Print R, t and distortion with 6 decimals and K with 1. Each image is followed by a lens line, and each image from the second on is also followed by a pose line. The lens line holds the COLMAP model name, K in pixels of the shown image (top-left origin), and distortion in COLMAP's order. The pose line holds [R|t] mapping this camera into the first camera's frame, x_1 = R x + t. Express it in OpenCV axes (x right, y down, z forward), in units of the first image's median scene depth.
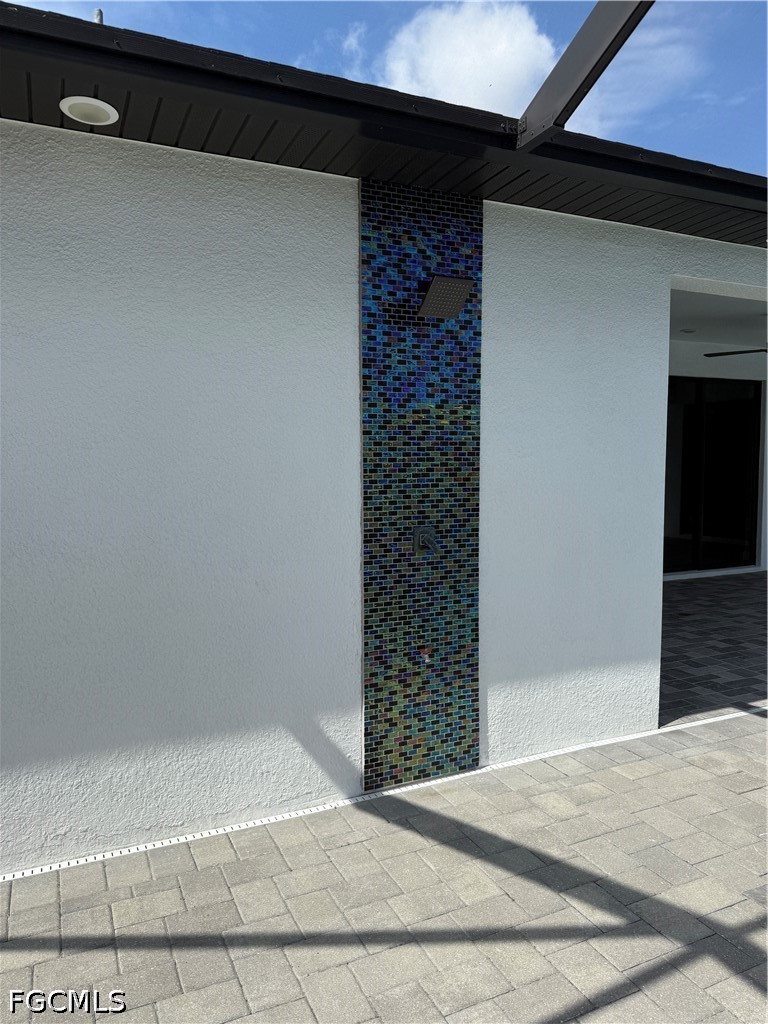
lens RADIAL K [[755.7, 0, 360.0], [0, 755.7, 492.7], [0, 0, 1]] dist [-0.005060, -0.000654]
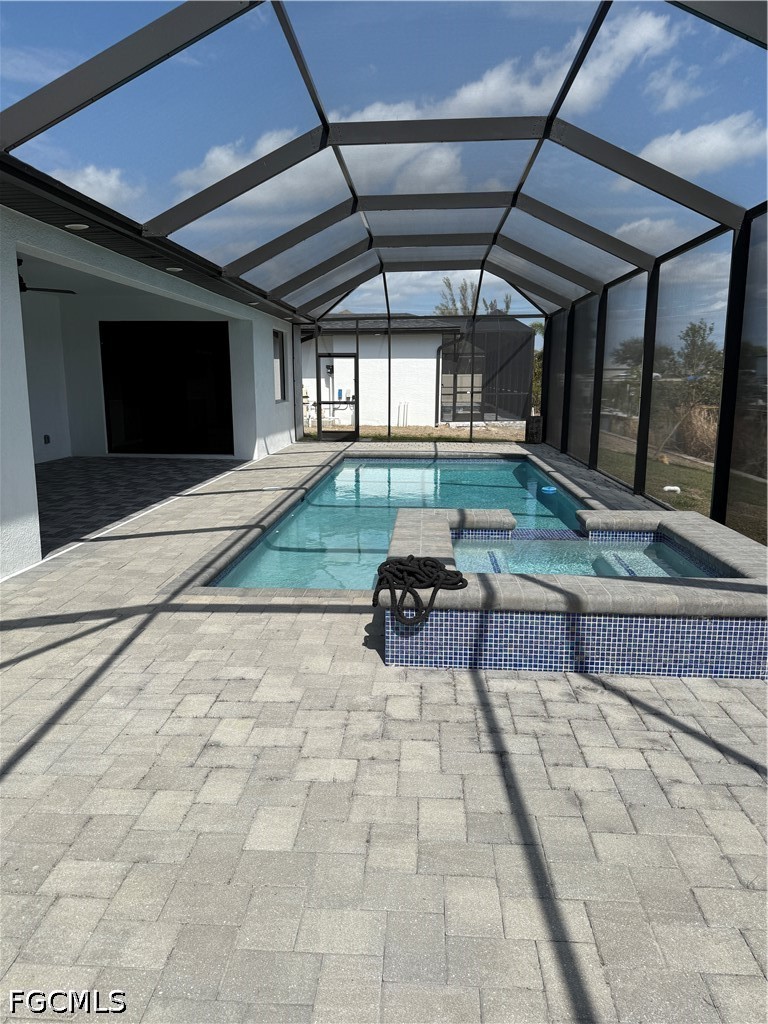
lens RADIAL K [[720.4, 0, 378.5], [0, 720.4, 520.5], [0, 0, 1]] dist [0.110549, -0.178208]
pose [[0.484808, -0.172349, 0.857471, -0.792241], [0.053783, 0.984412, 0.167455, 0.049528], [-0.872965, -0.035066, 0.486520, -0.427382]]
